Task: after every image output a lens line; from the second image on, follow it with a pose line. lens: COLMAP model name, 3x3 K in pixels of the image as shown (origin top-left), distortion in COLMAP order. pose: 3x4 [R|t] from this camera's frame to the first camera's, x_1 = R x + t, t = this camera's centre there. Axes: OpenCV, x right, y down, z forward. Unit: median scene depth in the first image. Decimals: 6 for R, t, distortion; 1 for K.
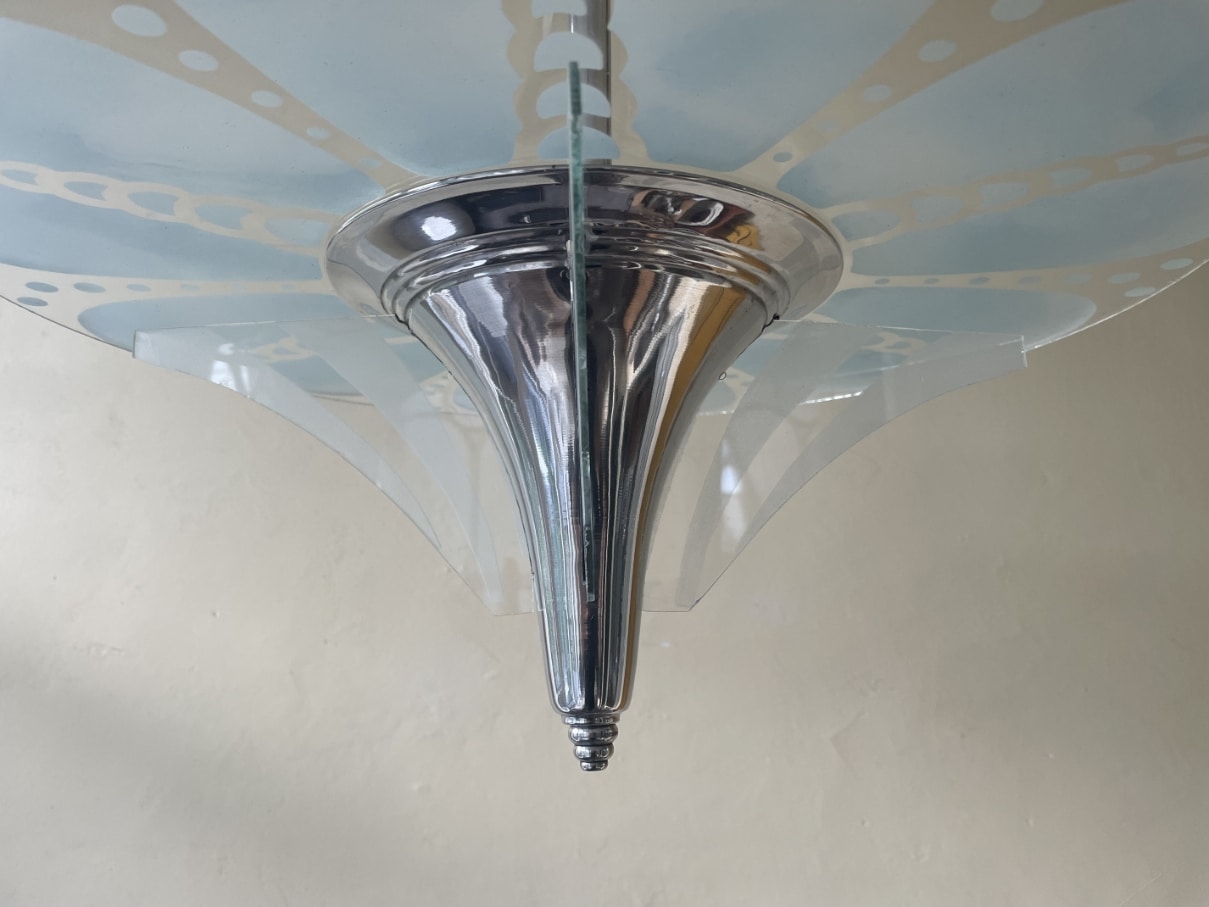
lens RADIAL K [[923.9, 0, 604.5], [0, 923.9, 453.5], [0, 0, 1]] dist [0.067445, -0.102621]
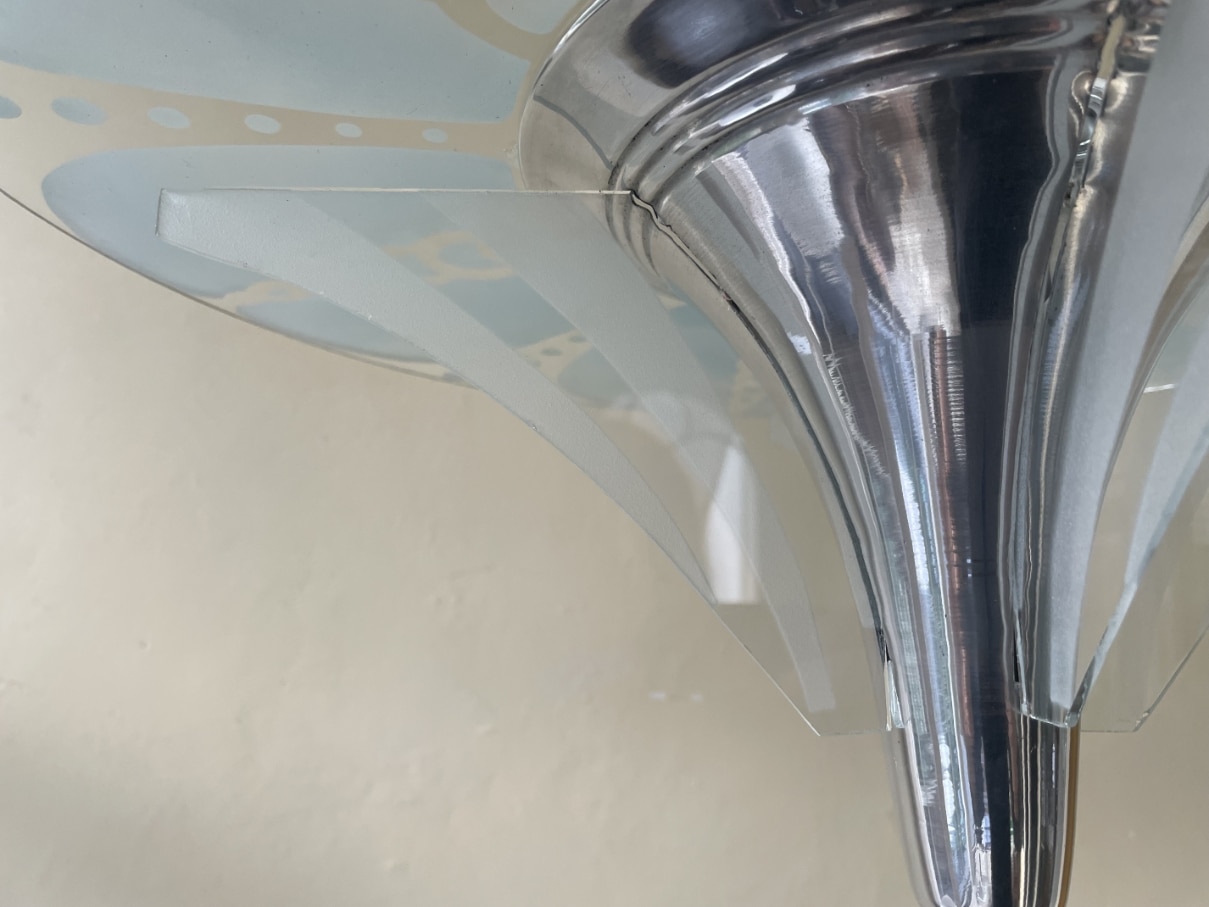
lens RADIAL K [[942.1, 0, 604.5], [0, 942.1, 453.5], [0, 0, 1]] dist [0.047080, -0.093375]
pose [[0.995609, 0.044313, 0.082461, -0.097363], [-0.042403, 0.998794, -0.024768, 0.009703], [-0.083459, 0.021163, 0.996286, 0.146431]]
